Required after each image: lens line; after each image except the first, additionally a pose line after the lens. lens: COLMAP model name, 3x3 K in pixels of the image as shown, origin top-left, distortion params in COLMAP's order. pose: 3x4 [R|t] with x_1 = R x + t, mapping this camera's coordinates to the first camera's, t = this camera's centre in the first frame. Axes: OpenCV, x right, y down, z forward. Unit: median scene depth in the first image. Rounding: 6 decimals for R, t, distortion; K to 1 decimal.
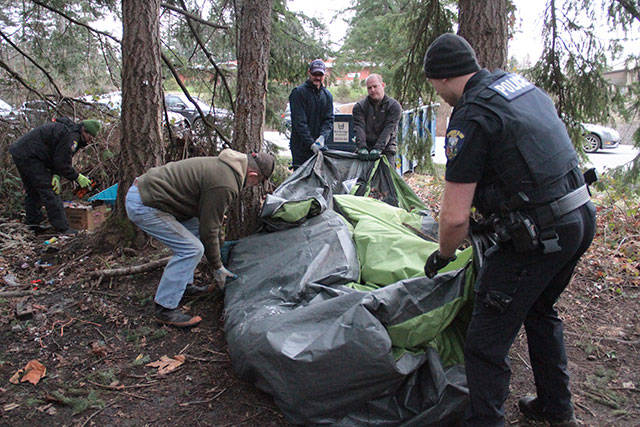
lens RADIAL K [[539.8, 0, 320.5], [0, 539.8, 219.3], [0, 0, 1]] dist [-0.175374, 0.140783]
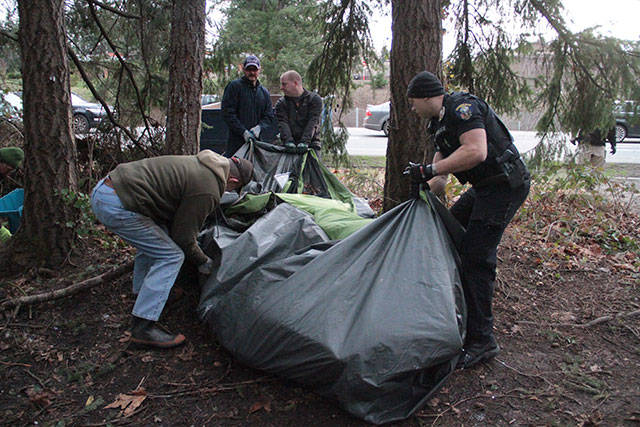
lens RADIAL K [[538.0, 0, 320.0], [0, 538.0, 213.5], [0, 0, 1]] dist [-0.174306, 0.142696]
pose [[0.973360, -0.055048, 0.222576, -0.103802], [0.053456, 0.998483, 0.013178, -0.023580], [-0.222964, -0.000929, 0.974826, 0.063420]]
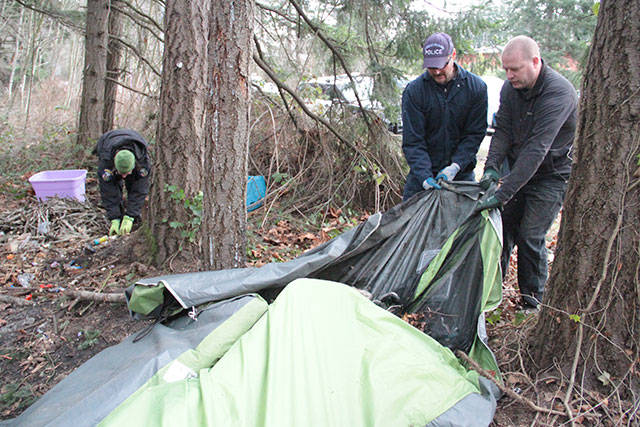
lens RADIAL K [[538.0, 0, 320.0], [0, 538.0, 213.5], [0, 0, 1]] dist [-0.174306, 0.142696]
pose [[0.854358, 0.126365, -0.504088, 0.288089], [-0.114748, 0.991916, 0.054173, -0.104557], [0.506858, 0.011560, 0.861952, 0.424448]]
